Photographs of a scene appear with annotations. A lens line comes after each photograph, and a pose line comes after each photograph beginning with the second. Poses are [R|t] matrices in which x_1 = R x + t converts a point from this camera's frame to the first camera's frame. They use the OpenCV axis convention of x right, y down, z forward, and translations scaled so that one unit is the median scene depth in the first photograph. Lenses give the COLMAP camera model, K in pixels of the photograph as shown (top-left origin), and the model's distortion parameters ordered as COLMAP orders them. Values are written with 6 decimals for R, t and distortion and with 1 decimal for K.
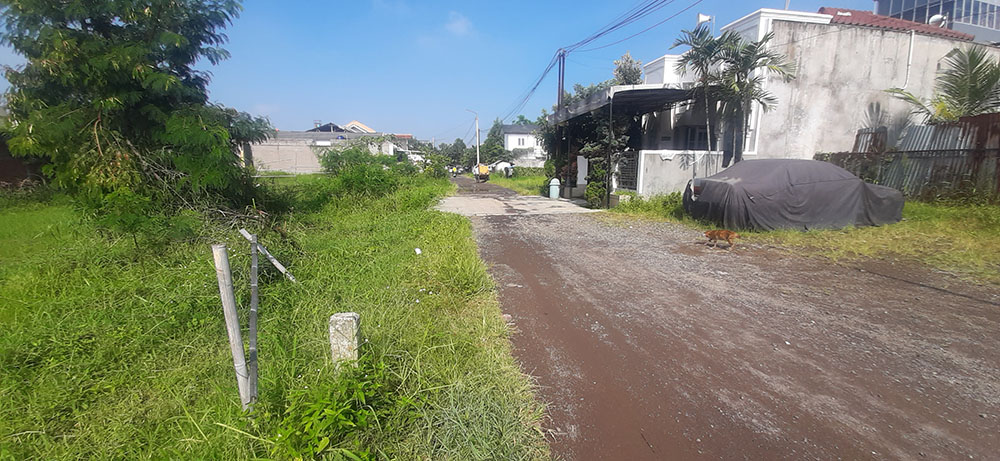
lens RADIAL K [[390.4, 0, 508.9], [0, 390.4, 235.4], [0, 0, 1]] dist [-0.010808, -0.002157]
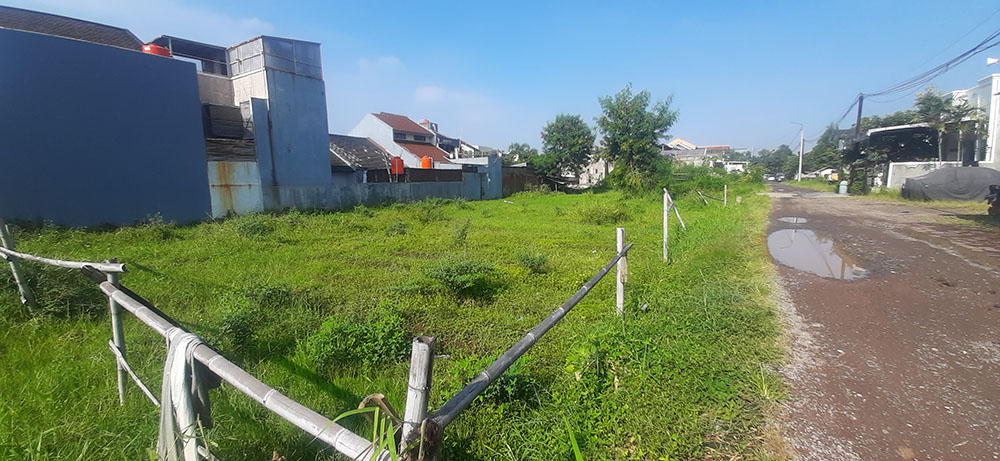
lens RADIAL K [[390.4, 0, 500.8], [0, 390.4, 230.7], [0, 0, 1]] dist [-0.010808, -0.002157]
pose [[0.730255, 0.071478, -0.679425, 0.056709], [-0.096973, 0.995287, 0.000479, 0.057221], [0.676257, 0.065536, 0.733745, -0.322627]]
